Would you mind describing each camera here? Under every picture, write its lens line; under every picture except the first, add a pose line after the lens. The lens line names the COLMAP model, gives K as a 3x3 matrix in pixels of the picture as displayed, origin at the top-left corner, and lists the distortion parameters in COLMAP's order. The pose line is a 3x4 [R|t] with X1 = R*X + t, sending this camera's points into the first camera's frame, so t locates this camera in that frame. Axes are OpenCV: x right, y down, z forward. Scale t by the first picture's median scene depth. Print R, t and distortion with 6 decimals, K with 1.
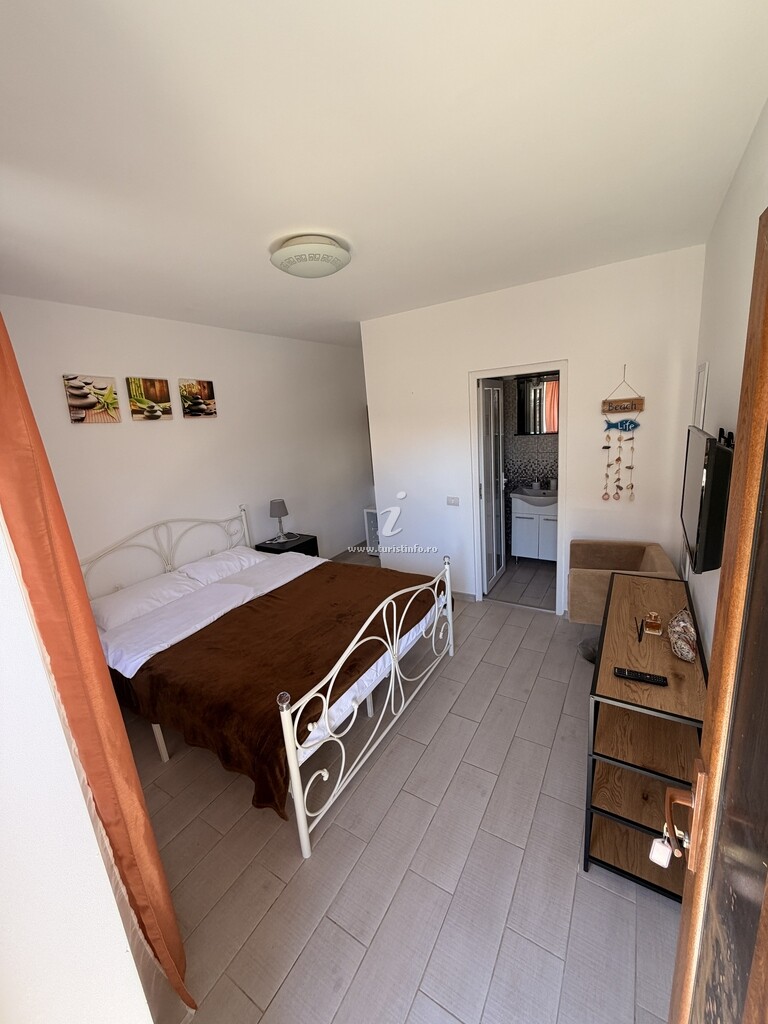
lens RADIAL K [[412.8, 0, 380.8], [0, 412.8, 510.7], [0, 0, 1]] dist [0.001833, -0.000112]
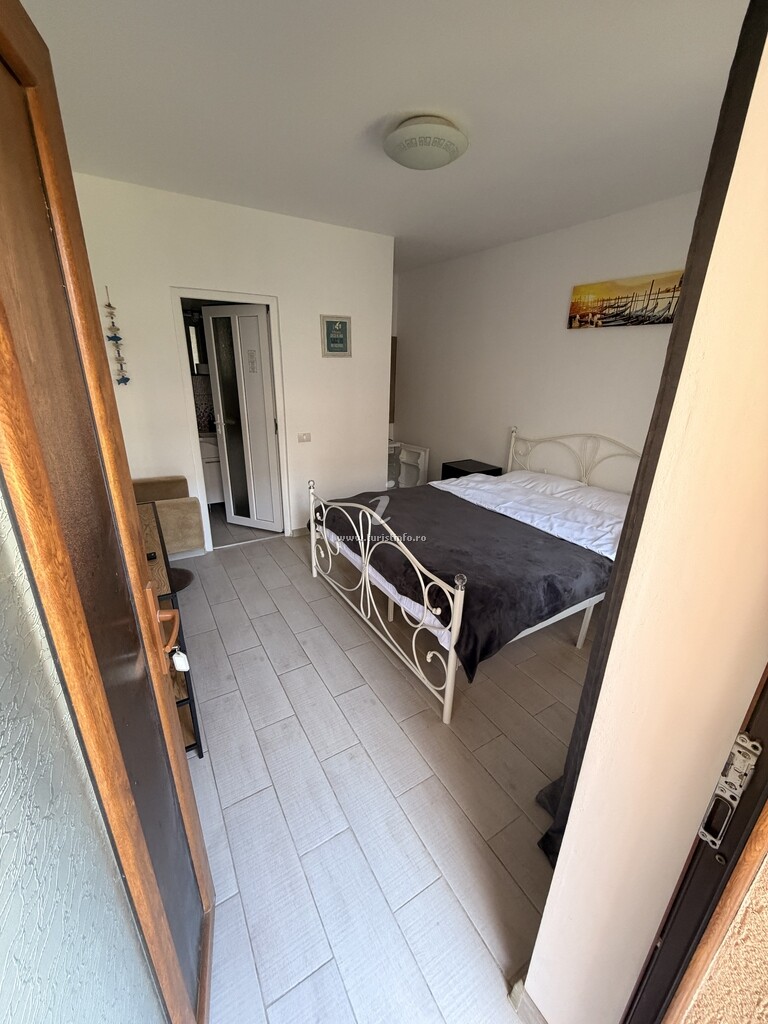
lens RADIAL K [[412.8, 0, 381.1], [0, 412.8, 516.3], [0, 0, 1]] dist [0.001833, -0.000112]
pose [[-0.454355, 0.373009, -0.808966, 0.590505], [-0.179703, 0.851066, 0.493350, -0.207315], [0.872507, 0.369529, -0.319655, 0.949308]]
